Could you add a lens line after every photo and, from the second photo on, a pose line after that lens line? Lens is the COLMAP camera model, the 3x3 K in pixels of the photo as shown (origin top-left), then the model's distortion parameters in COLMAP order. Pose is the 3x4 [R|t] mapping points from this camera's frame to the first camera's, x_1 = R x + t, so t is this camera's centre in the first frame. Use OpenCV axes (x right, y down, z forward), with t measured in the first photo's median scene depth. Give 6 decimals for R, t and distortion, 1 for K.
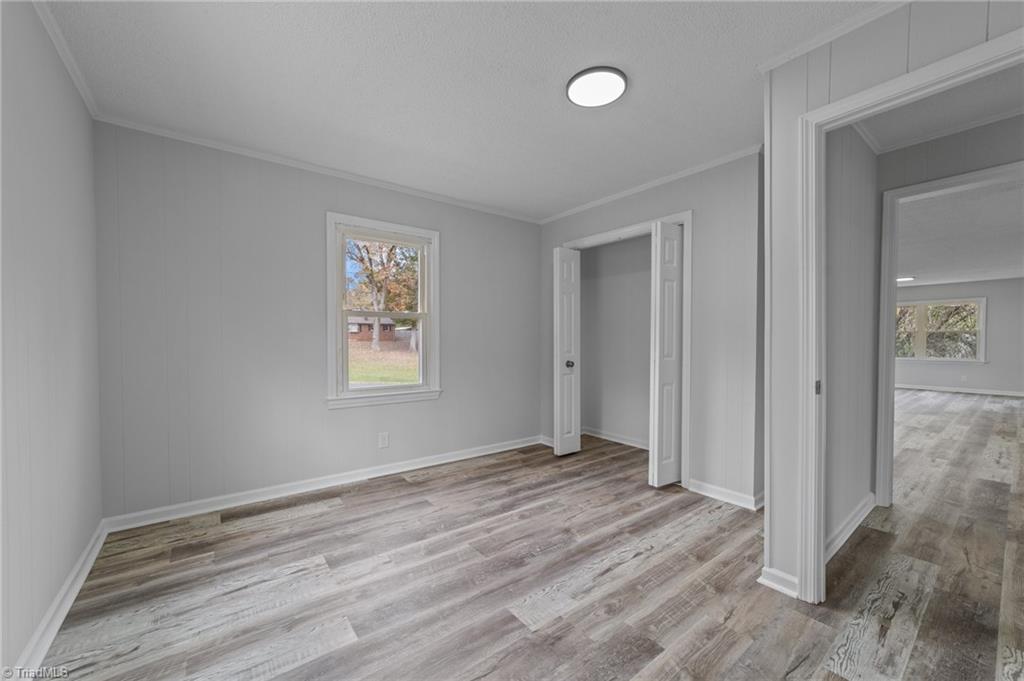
lens RADIAL K [[393.4, 0, 512.0], [0, 393.4, 336.8], [0, 0, 1]] dist [-0.016274, 0.008174]
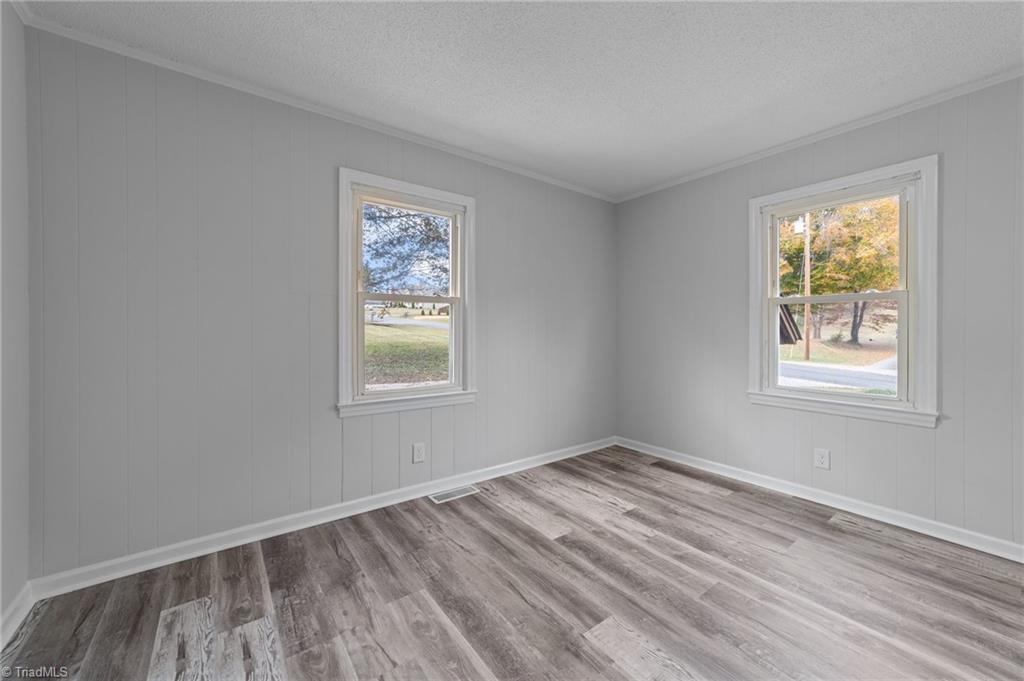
lens RADIAL K [[393.4, 0, 512.0], [0, 393.4, 336.8], [0, 0, 1]] dist [-0.016274, 0.008174]
pose [[-0.007401, 0.015275, -0.999856, 0.657215], [0.005791, 0.999867, 0.015232, 0.001501], [0.999956, -0.005678, -0.007488, 0.545102]]
